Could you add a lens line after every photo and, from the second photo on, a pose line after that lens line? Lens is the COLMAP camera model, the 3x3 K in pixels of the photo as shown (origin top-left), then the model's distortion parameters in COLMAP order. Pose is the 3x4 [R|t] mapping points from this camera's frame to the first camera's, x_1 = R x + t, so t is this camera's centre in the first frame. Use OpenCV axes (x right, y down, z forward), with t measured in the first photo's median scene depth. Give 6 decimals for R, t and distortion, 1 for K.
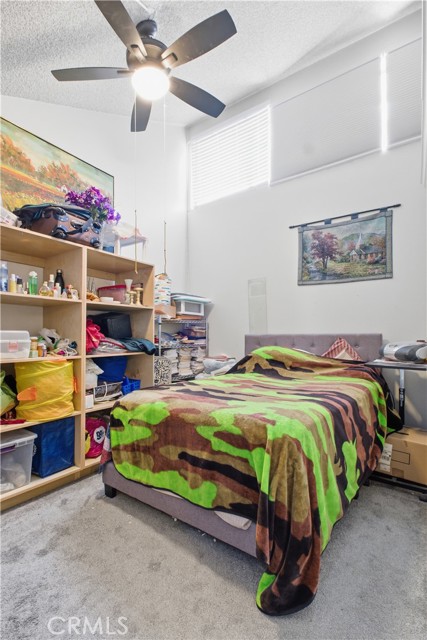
lens RADIAL K [[290.9, 0, 209.1], [0, 290.9, 337.0], [0, 0, 1]] dist [-0.002377, -0.000295]
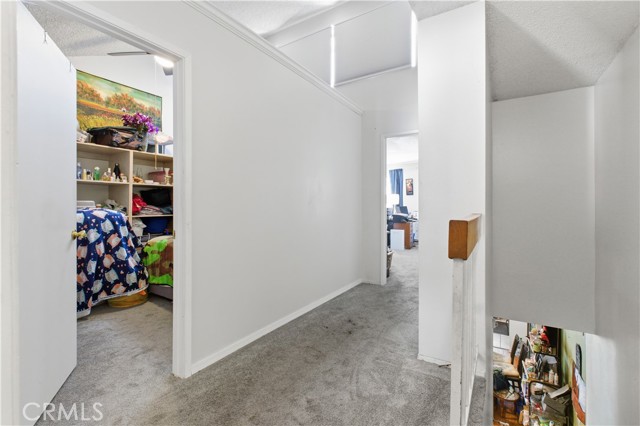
lens RADIAL K [[290.9, 0, 326.6], [0, 290.9, 210.3], [0, 0, 1]] dist [-0.002377, -0.000295]
pose [[0.999551, 0.005211, 0.029513, 0.628387], [-0.005531, 0.999927, 0.010778, 0.007546], [-0.029454, -0.010937, 0.999506, -0.685928]]
